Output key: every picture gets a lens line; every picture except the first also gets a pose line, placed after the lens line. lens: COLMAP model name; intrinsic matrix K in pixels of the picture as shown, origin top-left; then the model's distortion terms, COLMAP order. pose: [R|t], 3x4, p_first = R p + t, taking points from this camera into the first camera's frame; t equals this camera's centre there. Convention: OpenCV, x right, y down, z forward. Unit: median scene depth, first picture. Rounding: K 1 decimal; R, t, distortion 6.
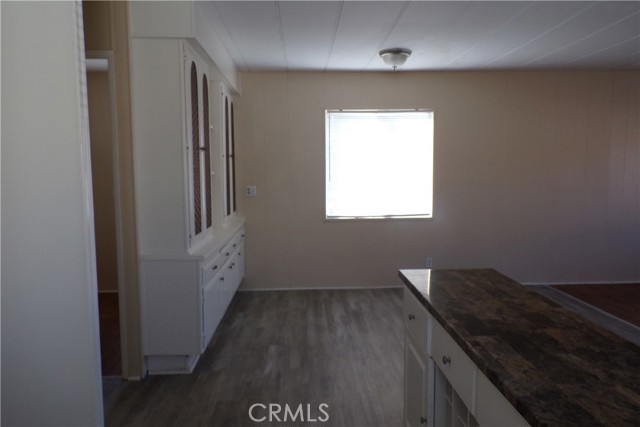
lens RADIAL K [[437.9, 0, 319.3], [0, 437.9, 208.9], [0, 0, 1]] dist [0.005303, 0.005381]
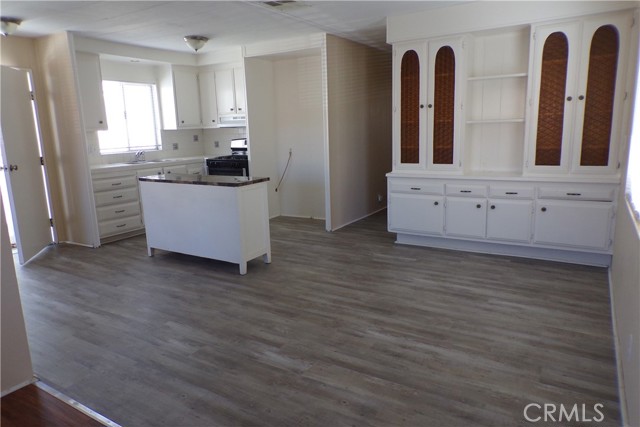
lens RADIAL K [[437.9, 0, 319.3], [0, 437.9, 208.9], [0, 0, 1]] dist [0.005303, 0.005381]
pose [[-0.558617, 0.181855, -0.809244, 0.769104], [-0.030612, 0.970483, 0.239220, -0.097022], [0.828861, 0.158405, -0.536561, 1.027315]]
